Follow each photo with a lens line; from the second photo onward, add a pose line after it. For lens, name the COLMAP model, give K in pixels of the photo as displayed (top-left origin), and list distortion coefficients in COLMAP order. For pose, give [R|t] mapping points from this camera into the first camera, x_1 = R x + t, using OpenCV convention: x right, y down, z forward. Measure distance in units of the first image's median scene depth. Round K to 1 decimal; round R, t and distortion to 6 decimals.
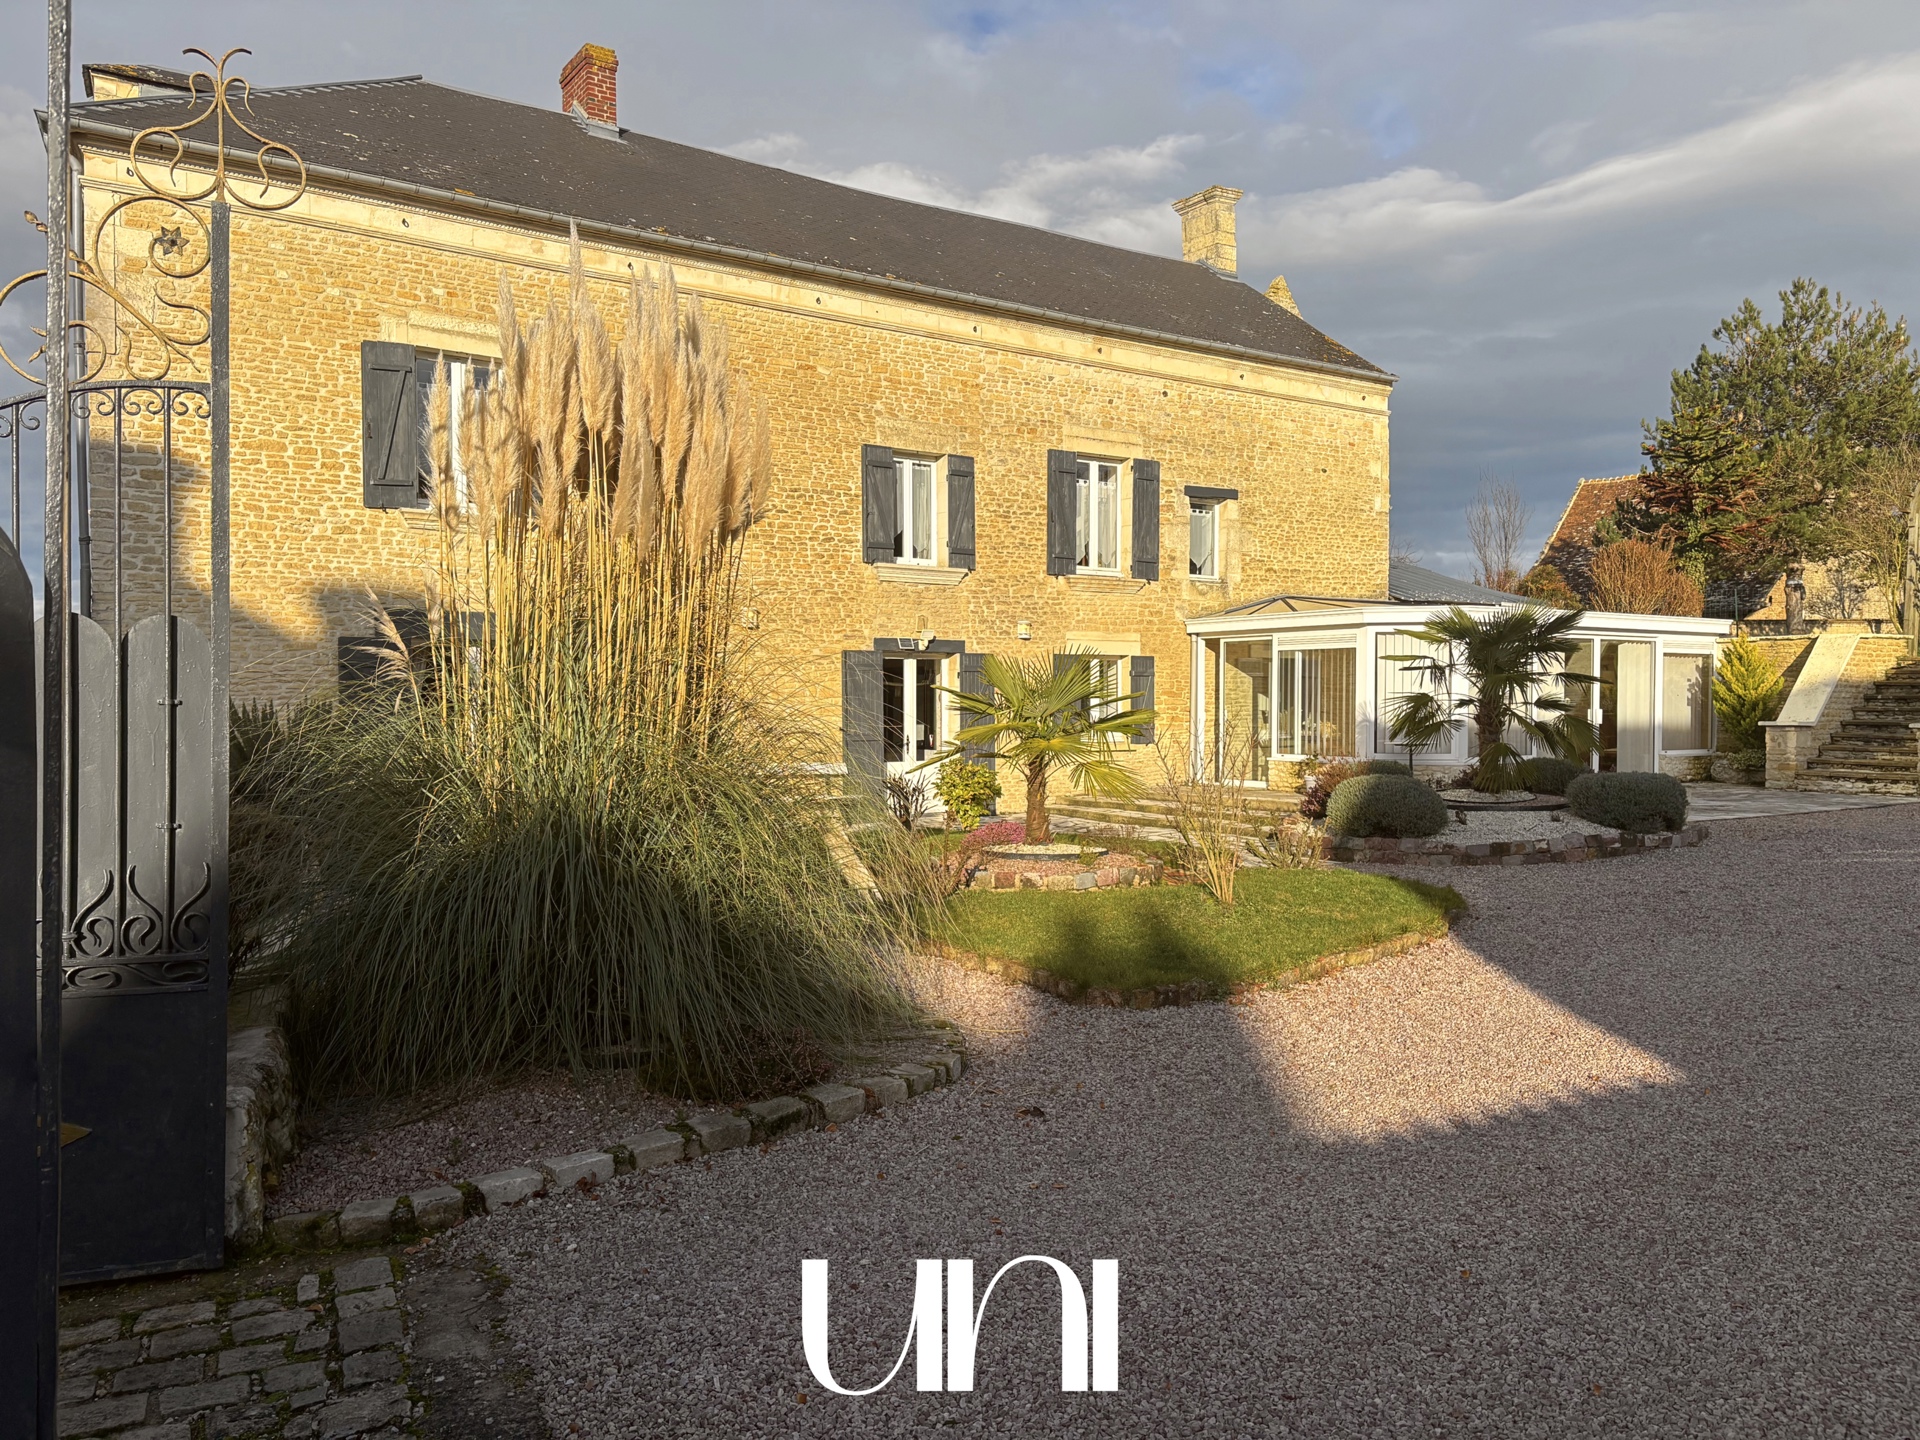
lens RADIAL K [[1447.6, 0, 963.7], [0, 1447.6, 739.3], [0, 0, 1]] dist [0.062511, -0.073373]
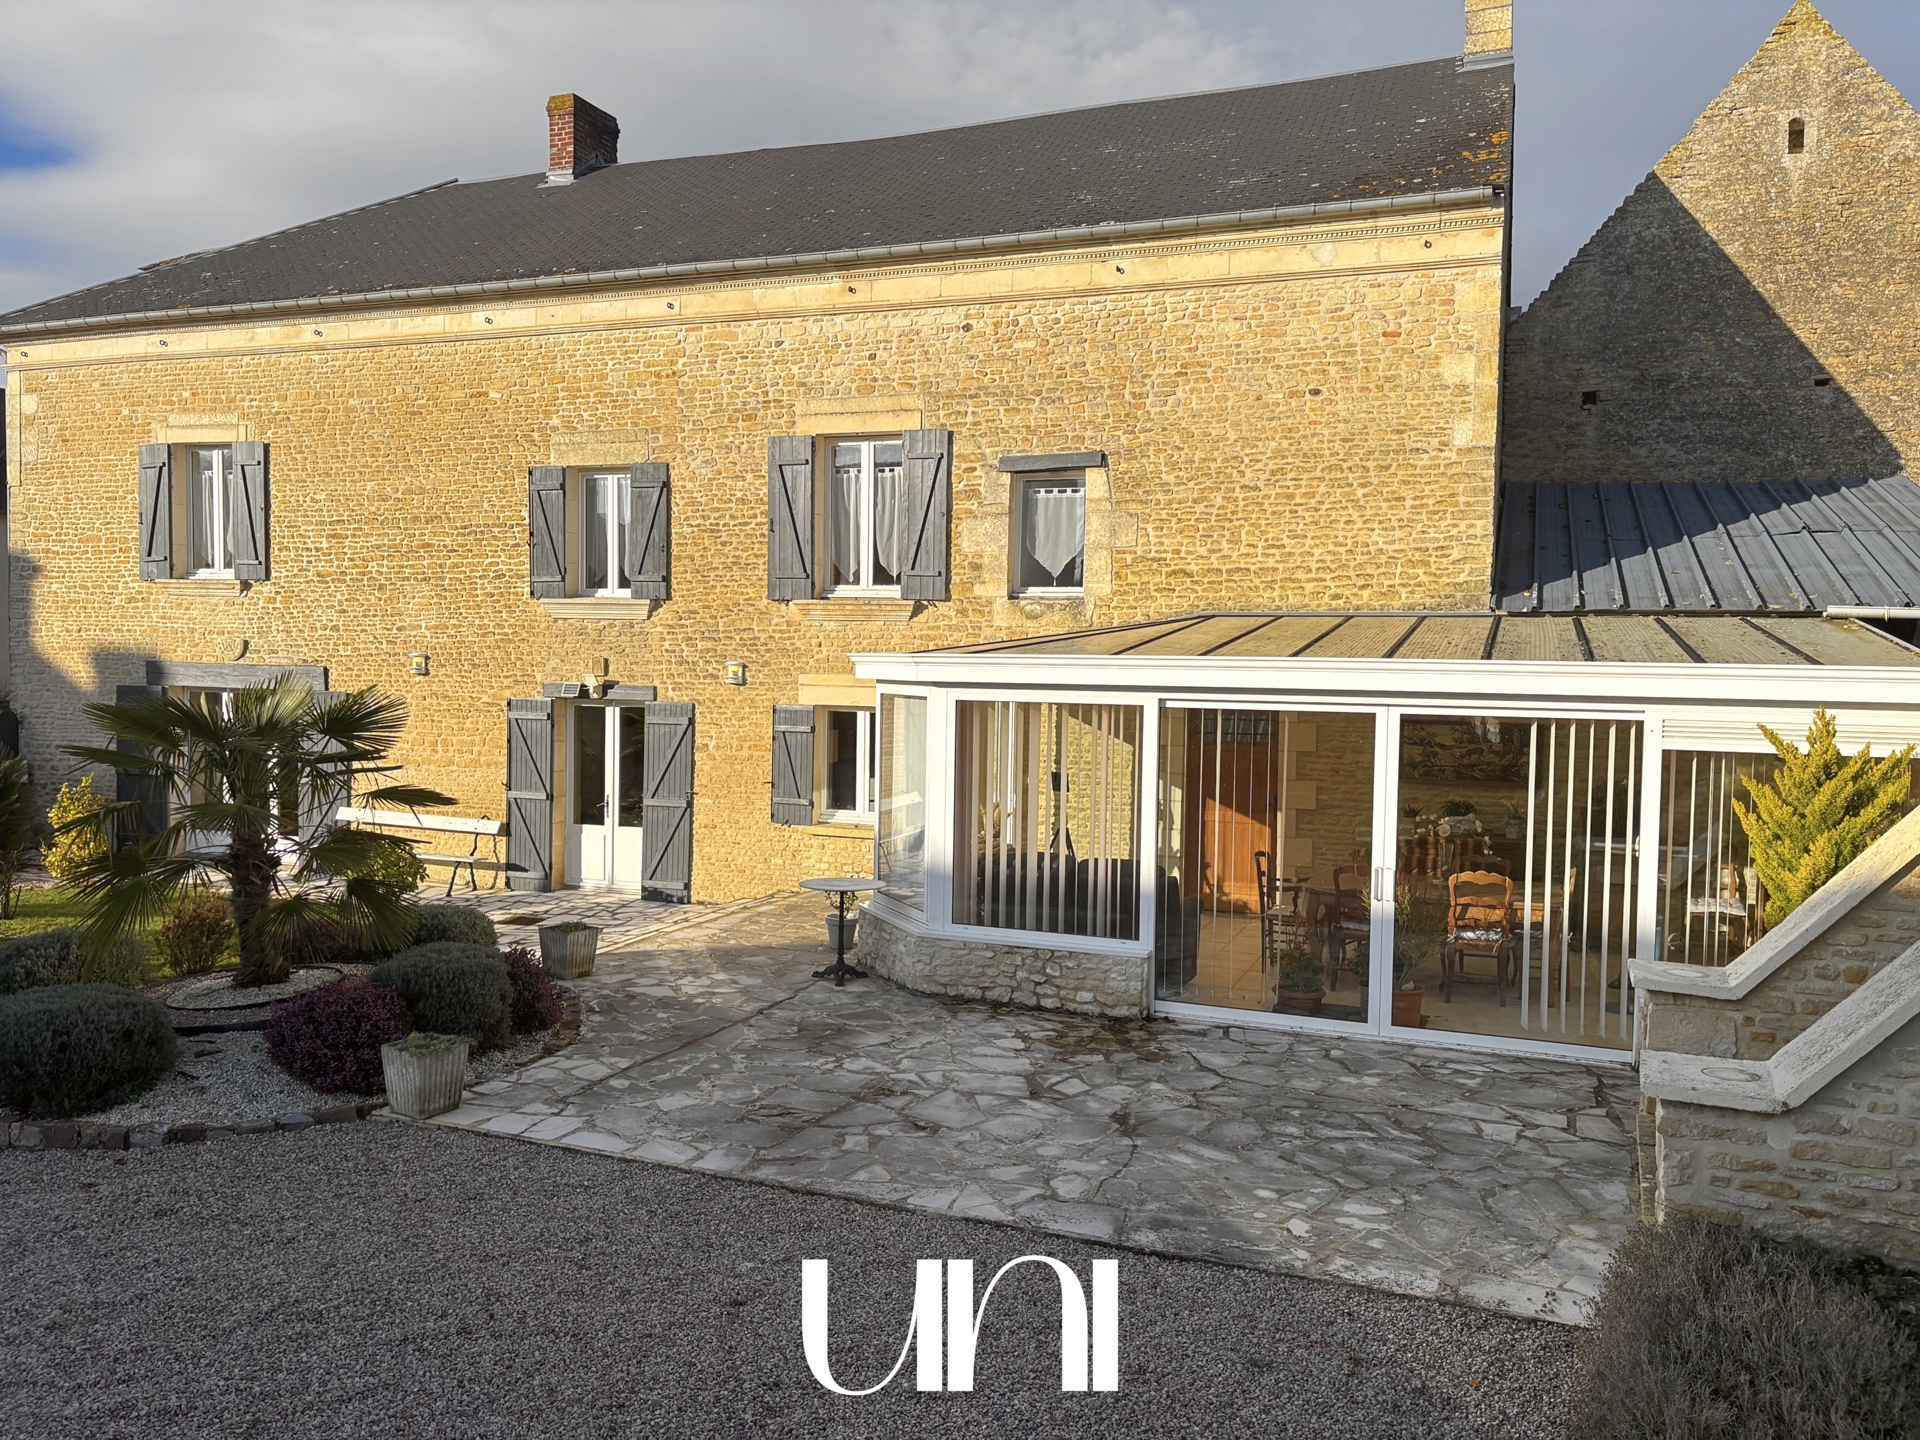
lens RADIAL K [[1447.6, 0, 969.8], [0, 1447.6, 717.7], [0, 0, 1]] dist [0.062511, -0.073373]
pose [[0.562946, 0.044853, -0.825276, 0.785346], [-0.038459, 0.998866, 0.028054, -0.080266], [0.825599, 0.015946, 0.564032, 0.678624]]
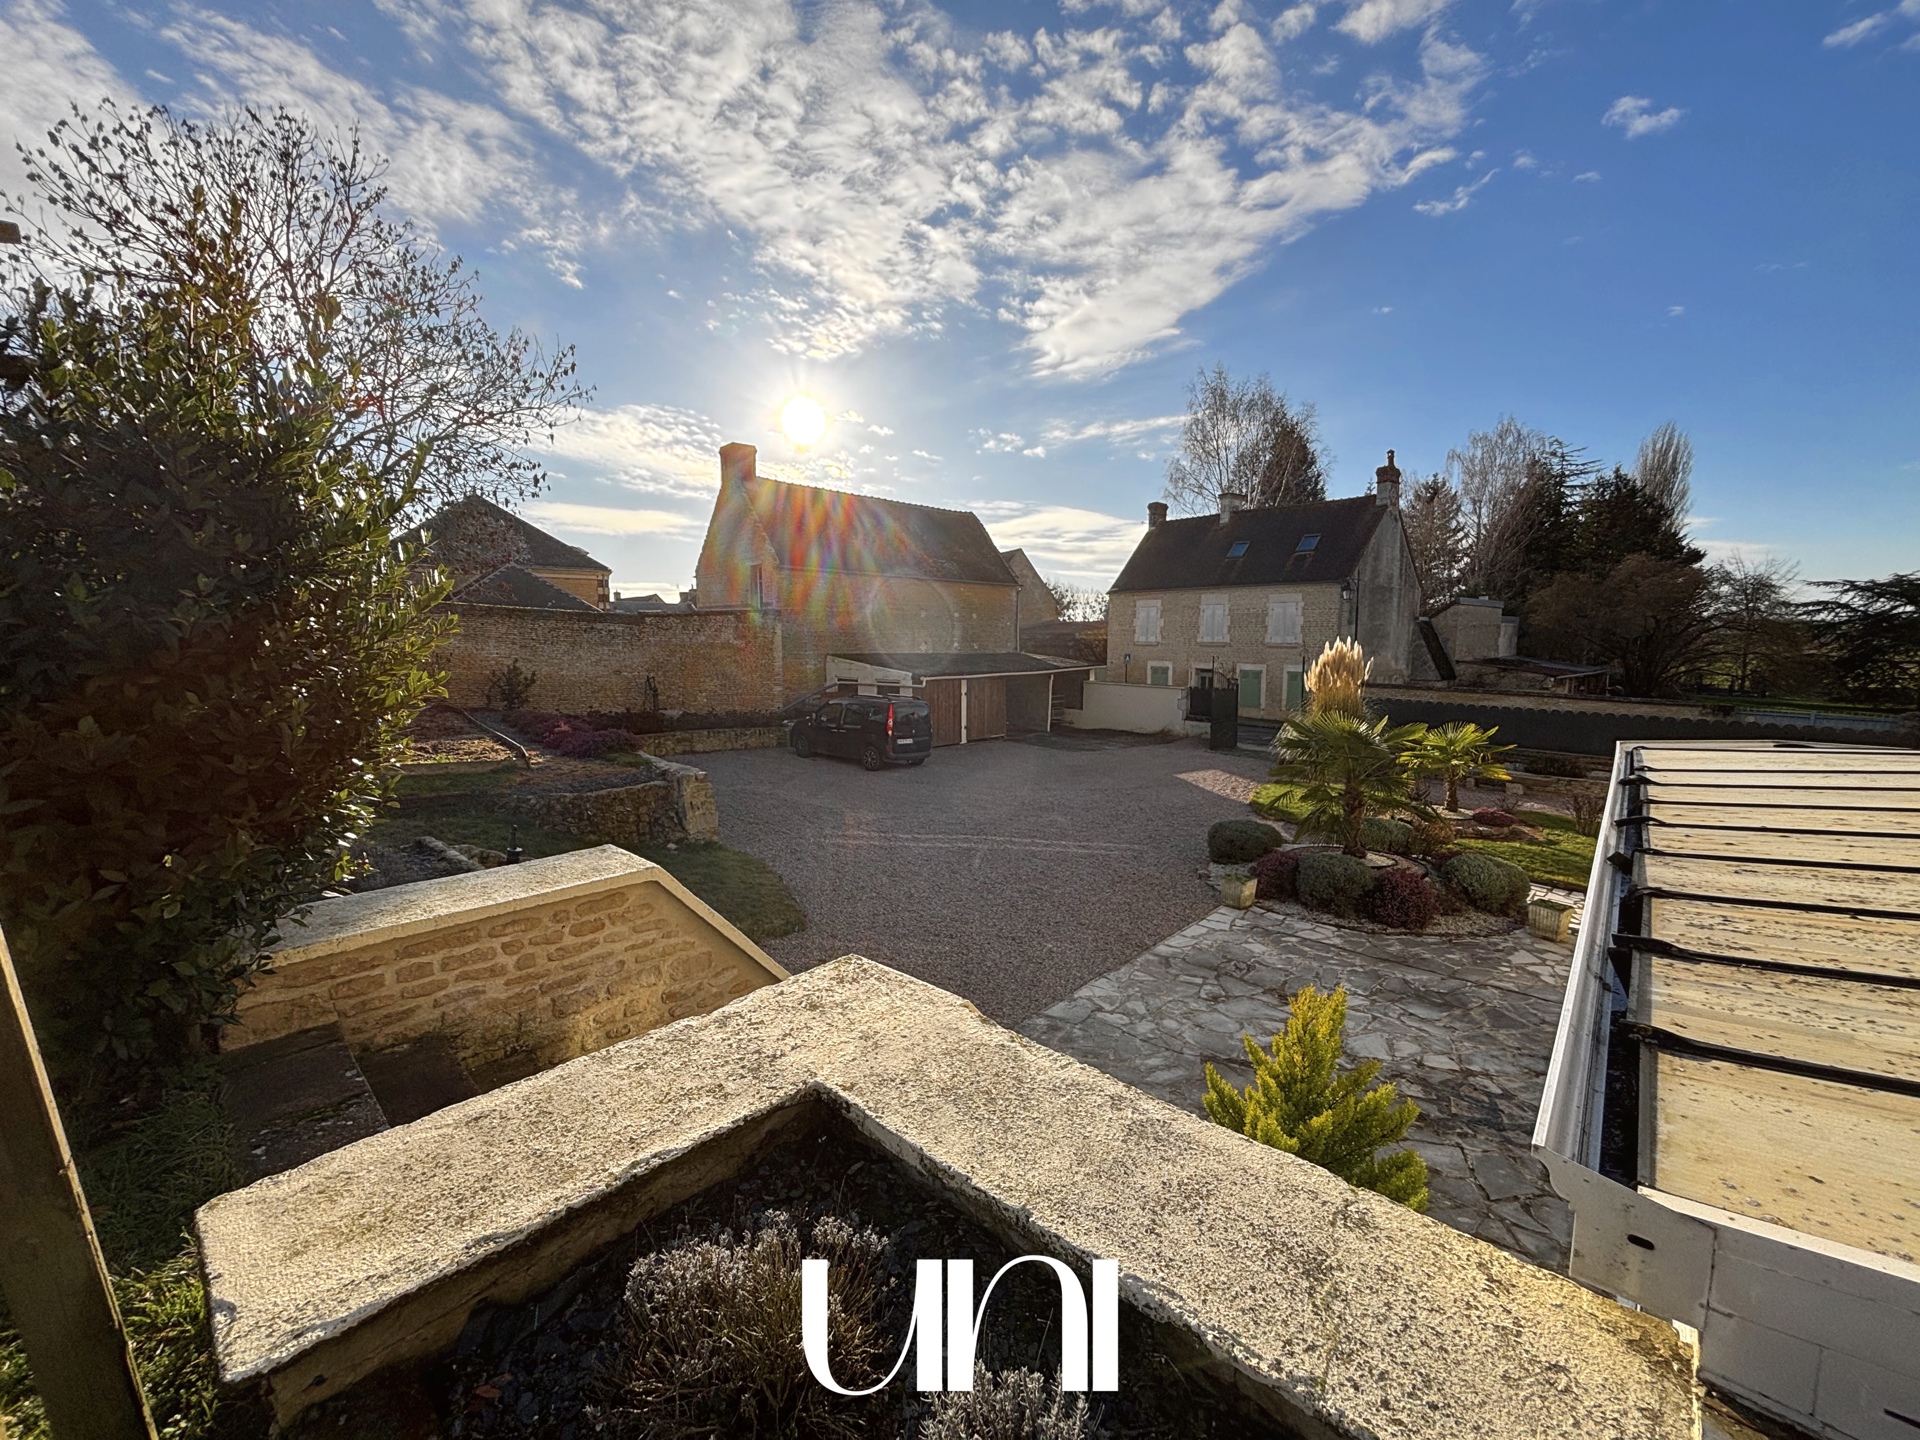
lens RADIAL K [[776.4, 0, 945.7], [0, 776.4, 715.7], [0, 0, 1]] dist [0.001502, 0.000042]
pose [[-0.971250, 0.020777, -0.237152, 0.667123], [-0.010868, 0.991275, 0.131359, -0.135748], [0.237812, 0.130159, -0.962551, 1.190292]]
